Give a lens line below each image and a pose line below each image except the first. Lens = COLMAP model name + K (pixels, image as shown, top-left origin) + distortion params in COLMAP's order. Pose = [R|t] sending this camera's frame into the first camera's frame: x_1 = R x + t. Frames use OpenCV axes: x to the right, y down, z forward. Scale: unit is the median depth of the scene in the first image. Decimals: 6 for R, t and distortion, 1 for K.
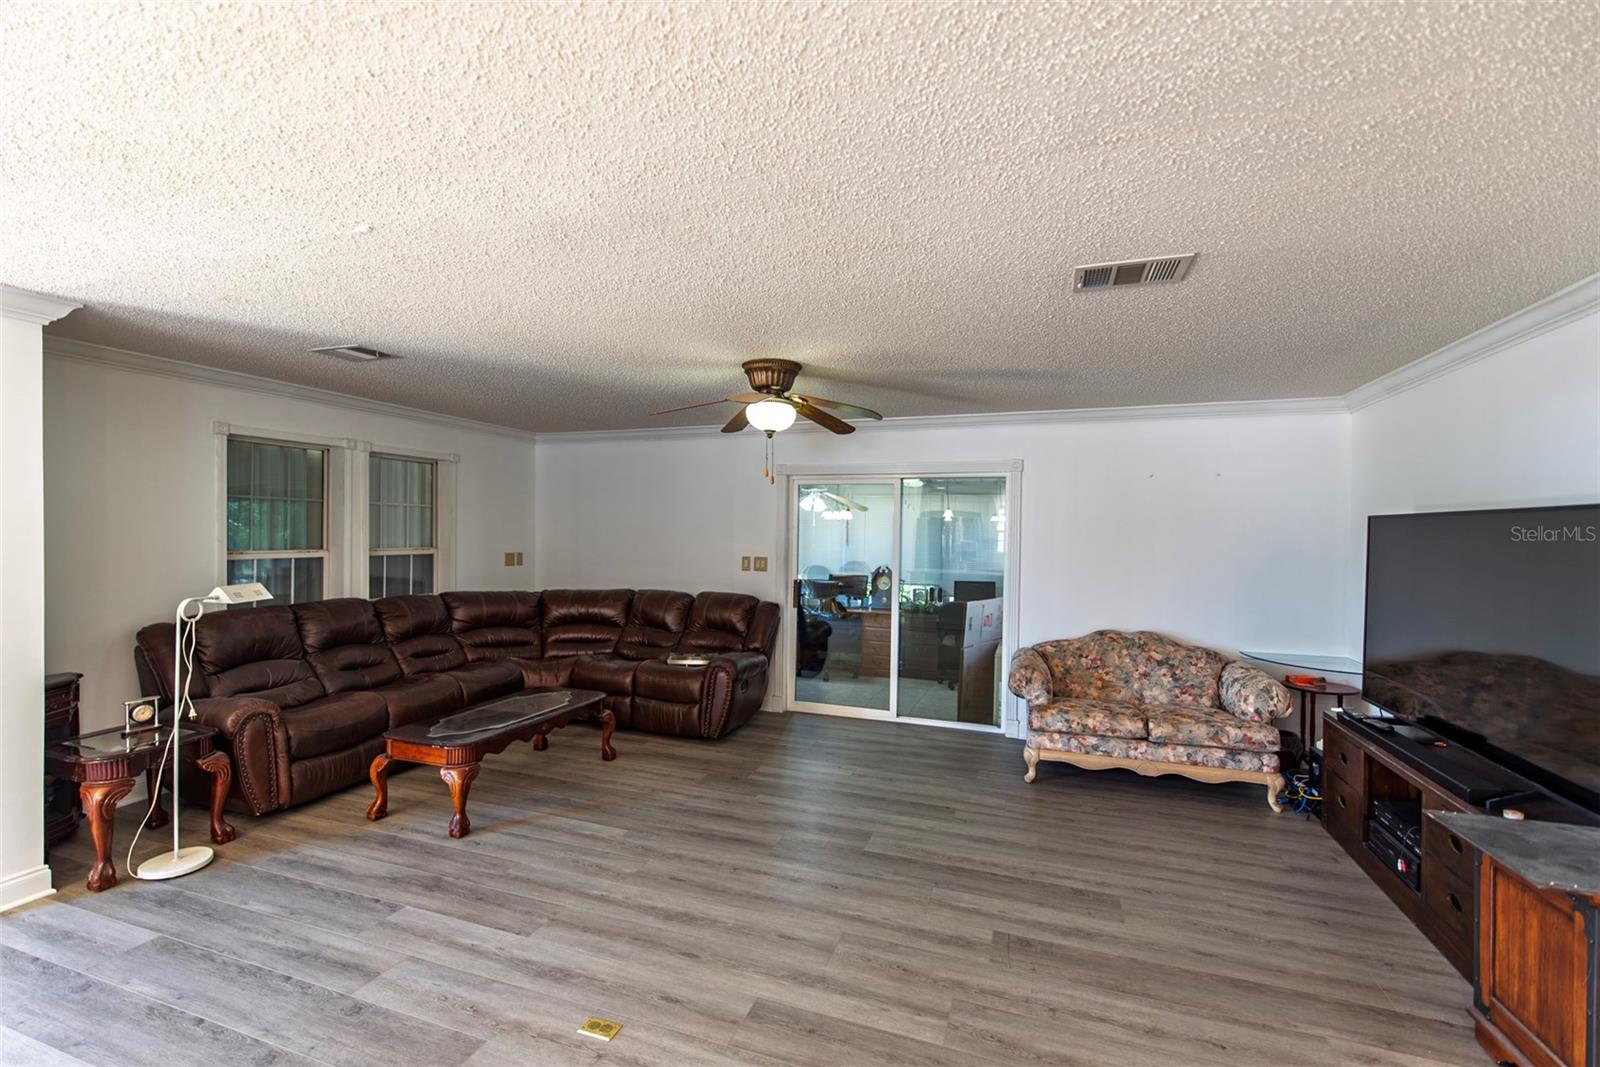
lens RADIAL K [[684.8, 0, 797.5], [0, 684.8, 544.4], [0, 0, 1]] dist [-0.002079, 0.000837]
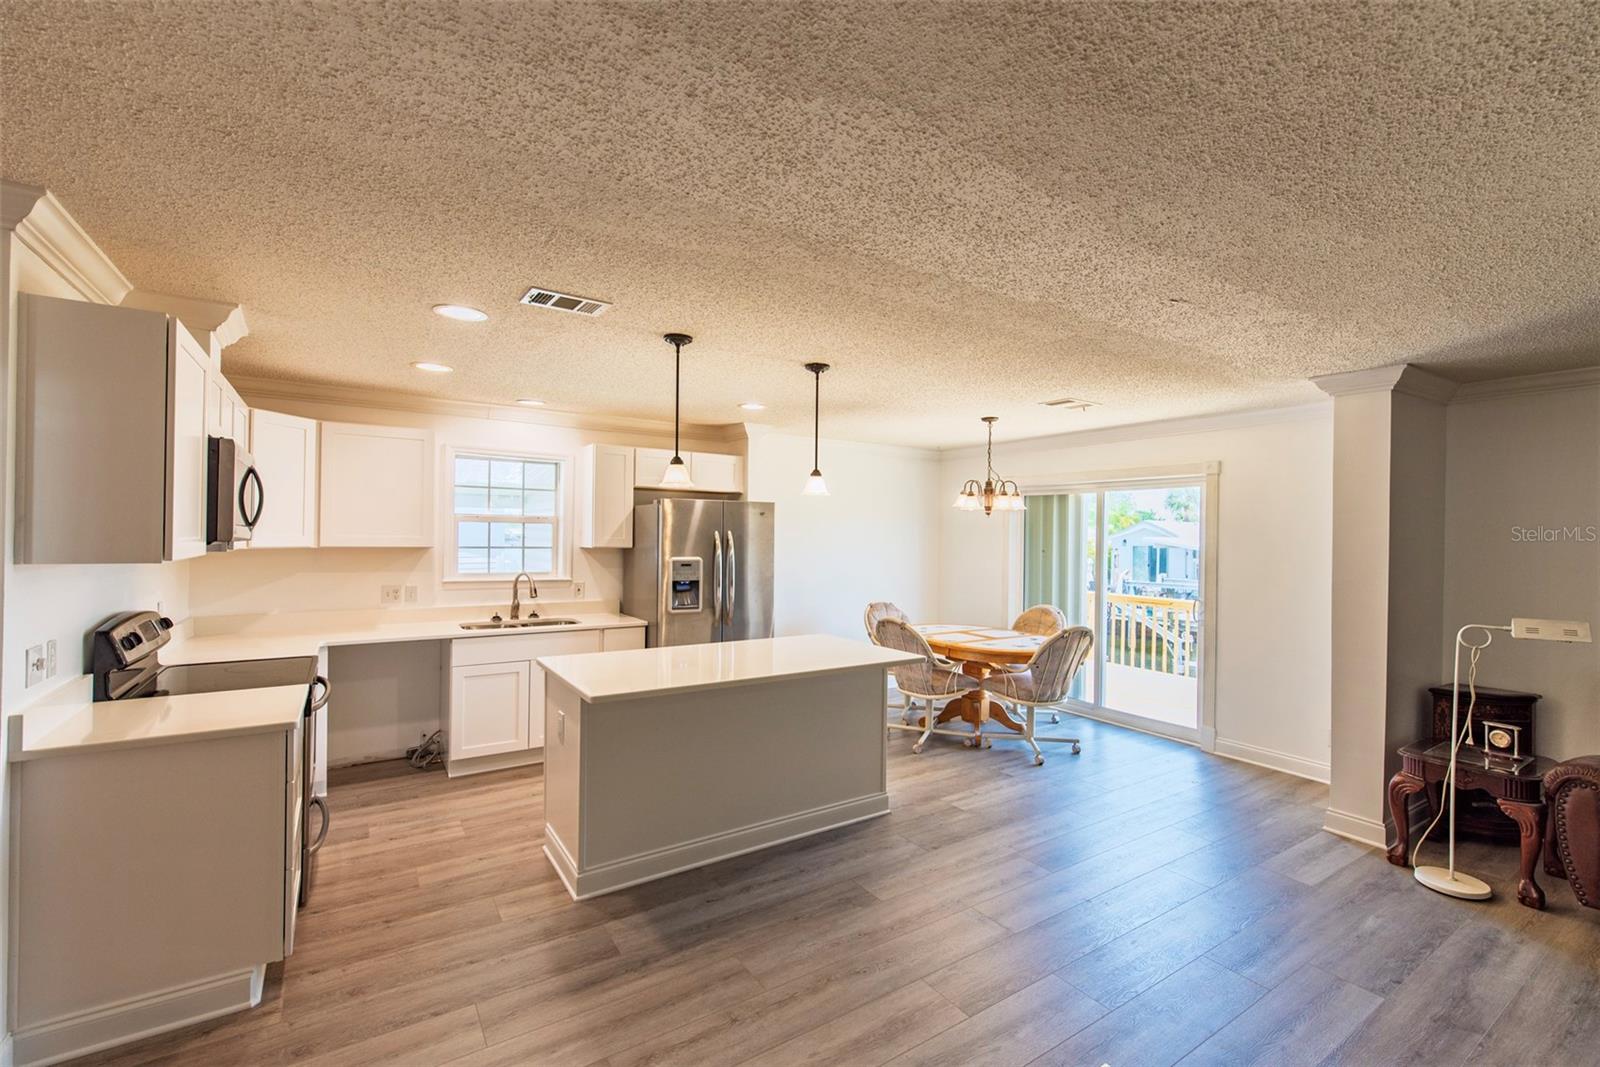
lens RADIAL K [[684.8, 0, 804.7], [0, 684.8, 531.5], [0, 0, 1]] dist [-0.002079, 0.000837]
pose [[-0.602545, -0.023774, -0.797731, 0.397751], [-0.039960, 0.999201, 0.000405, -0.014189], [0.797084, 0.032121, -0.603014, 0.665838]]
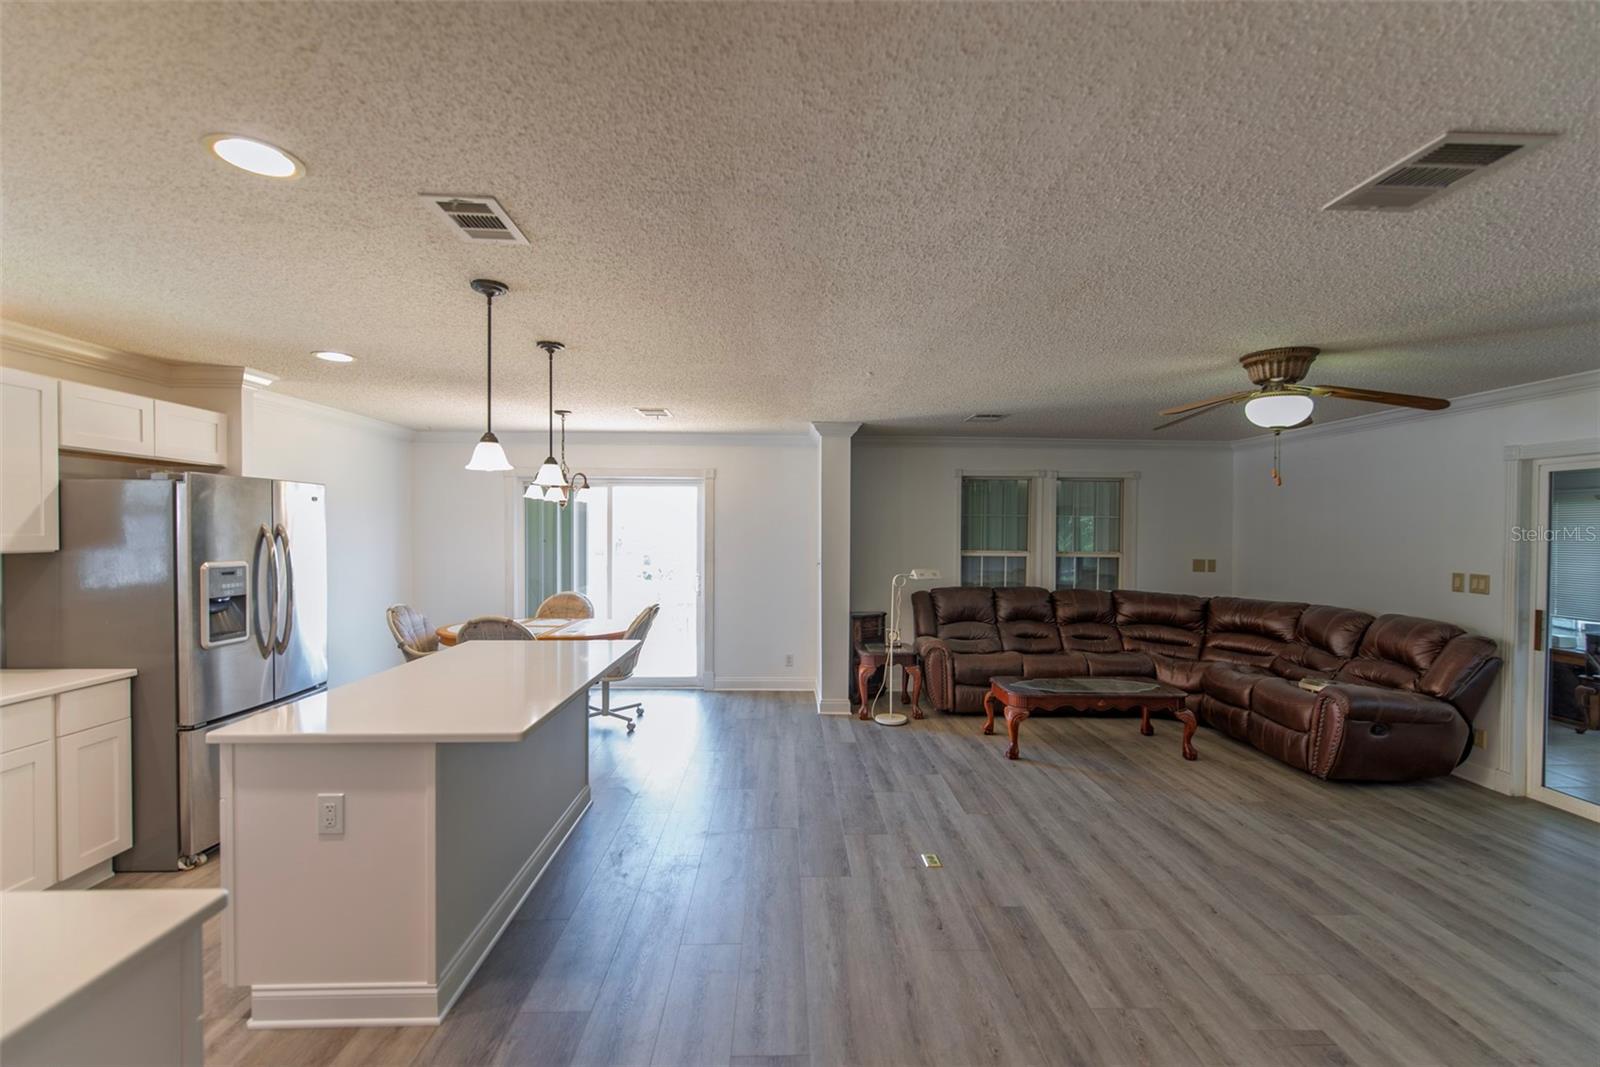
lens RADIAL K [[684.8, 0, 800.1], [0, 684.8, 531.6], [0, 0, 1]] dist [-0.002079, 0.000837]
pose [[0.359959, -0.008741, -0.932927, 0.569604], [-0.022736, 0.999577, -0.018138, 0.004319], [0.932691, 0.027740, 0.359608, 0.085268]]
